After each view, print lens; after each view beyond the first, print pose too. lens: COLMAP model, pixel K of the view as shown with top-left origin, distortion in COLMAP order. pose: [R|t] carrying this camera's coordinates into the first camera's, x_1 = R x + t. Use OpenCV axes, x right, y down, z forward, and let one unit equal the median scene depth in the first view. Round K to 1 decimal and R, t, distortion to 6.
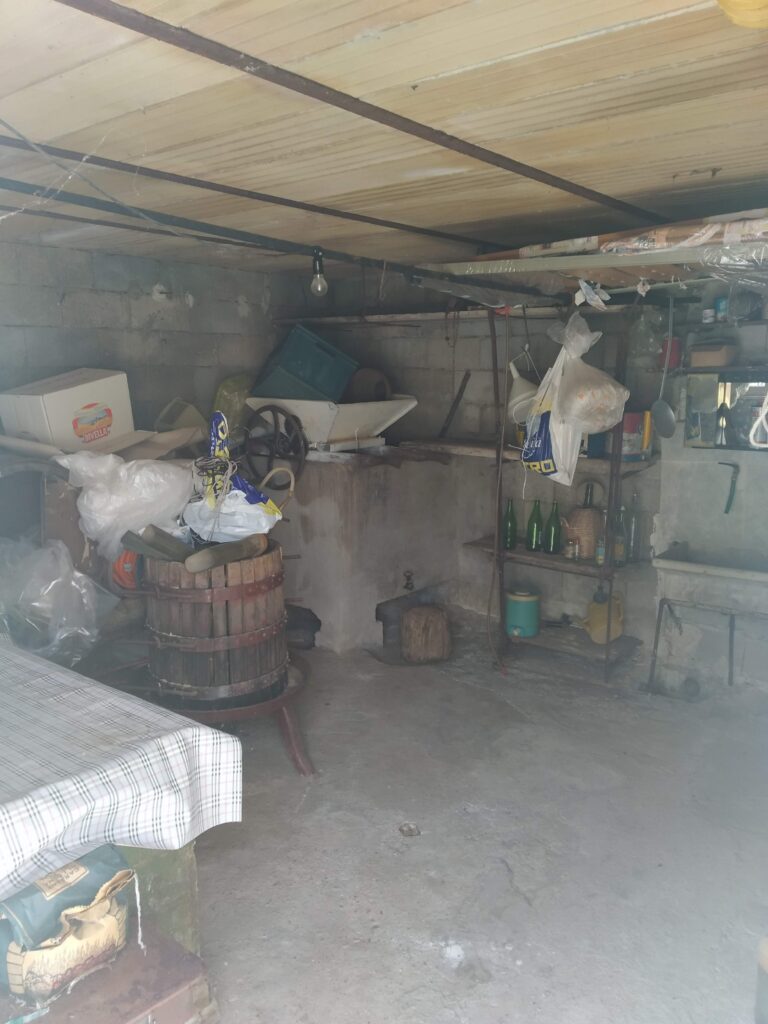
lens RADIAL K [[787.0, 0, 382.4], [0, 787.0, 518.7], [0, 0, 1]] dist [0.048713, -0.070596]
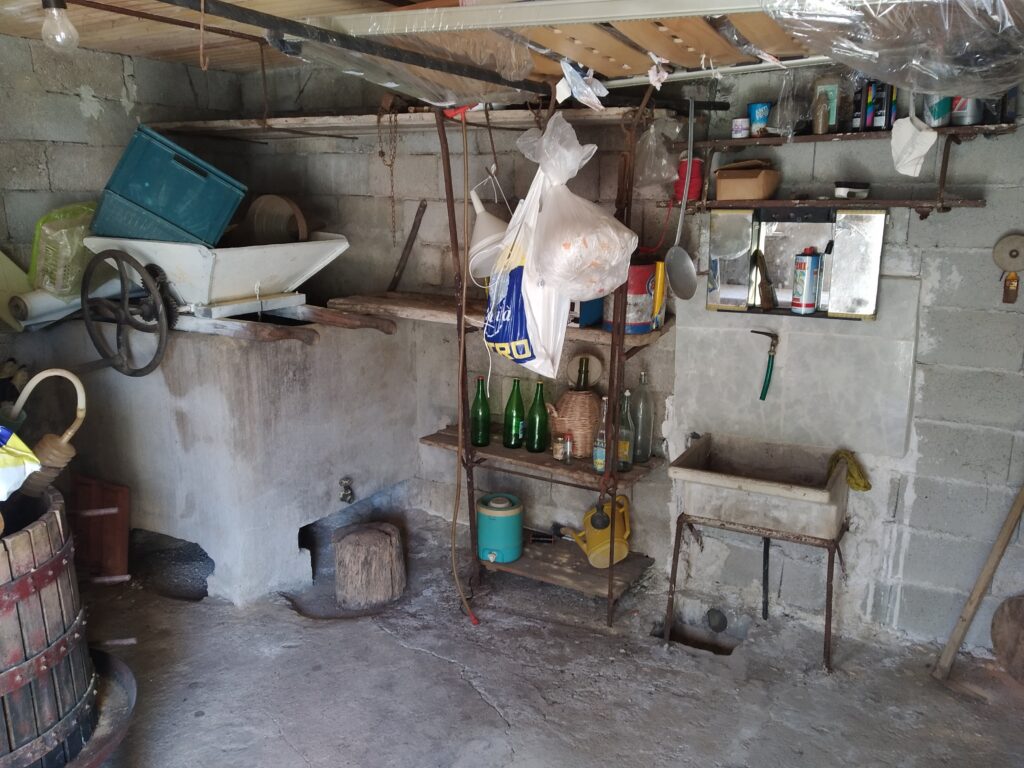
lens RADIAL K [[787.0, 0, 516.3], [0, 787.0, 387.0], [0, 0, 1]] dist [0.048713, -0.070596]
pose [[0.986107, -0.027987, 0.163739, 0.079615], [0.019856, 0.998497, 0.051089, -0.057082], [-0.164923, -0.047128, 0.985180, 0.287485]]
